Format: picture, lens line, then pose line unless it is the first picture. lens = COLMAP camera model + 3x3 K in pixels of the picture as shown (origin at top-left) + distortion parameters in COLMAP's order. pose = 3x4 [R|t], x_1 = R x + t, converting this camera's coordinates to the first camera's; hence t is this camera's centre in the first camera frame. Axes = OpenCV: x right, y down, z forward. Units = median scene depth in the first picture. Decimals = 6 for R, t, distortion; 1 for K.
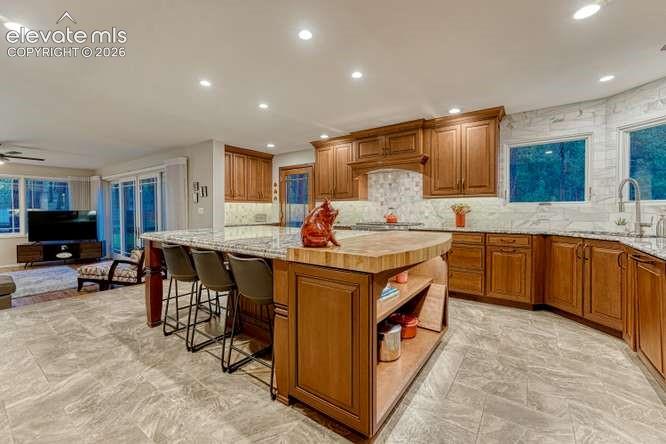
lens RADIAL K [[275.8, 0, 324.2], [0, 275.8, 215.1], [0, 0, 1]] dist [-0.005110, 0.001742]
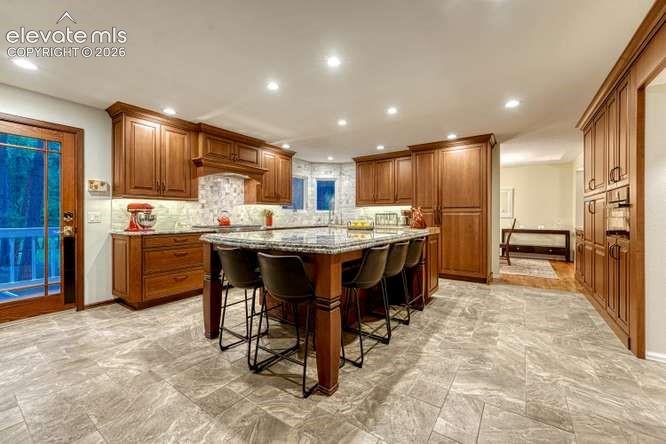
lens RADIAL K [[275.8, 0, 328.0], [0, 275.8, 217.3], [0, 0, 1]] dist [-0.005110, 0.001742]
pose [[-0.022683, -0.001442, 0.999742, -0.778710], [0.016143, 0.999868, 0.001808, 0.001901], [-0.999612, 0.016180, -0.022657, 0.630183]]
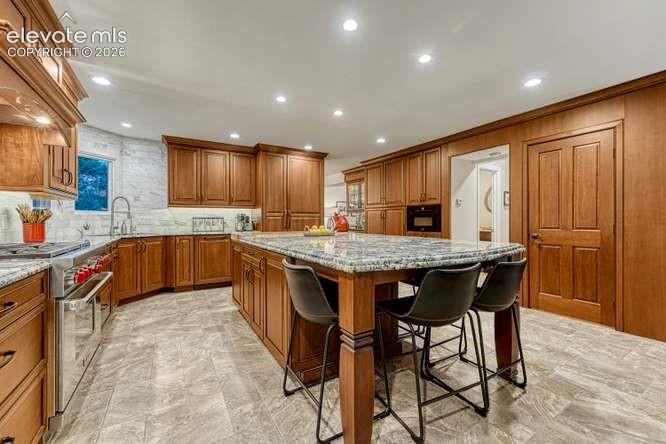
lens RADIAL K [[275.8, 0, 333.5], [0, 275.8, 222.6], [0, 0, 1]] dist [-0.005110, 0.001742]
pose [[-0.929229, 0.002046, 0.369499, -0.289251], [0.011044, 0.999692, 0.022238, -0.007437], [-0.369340, 0.024745, -0.928965, 1.132711]]
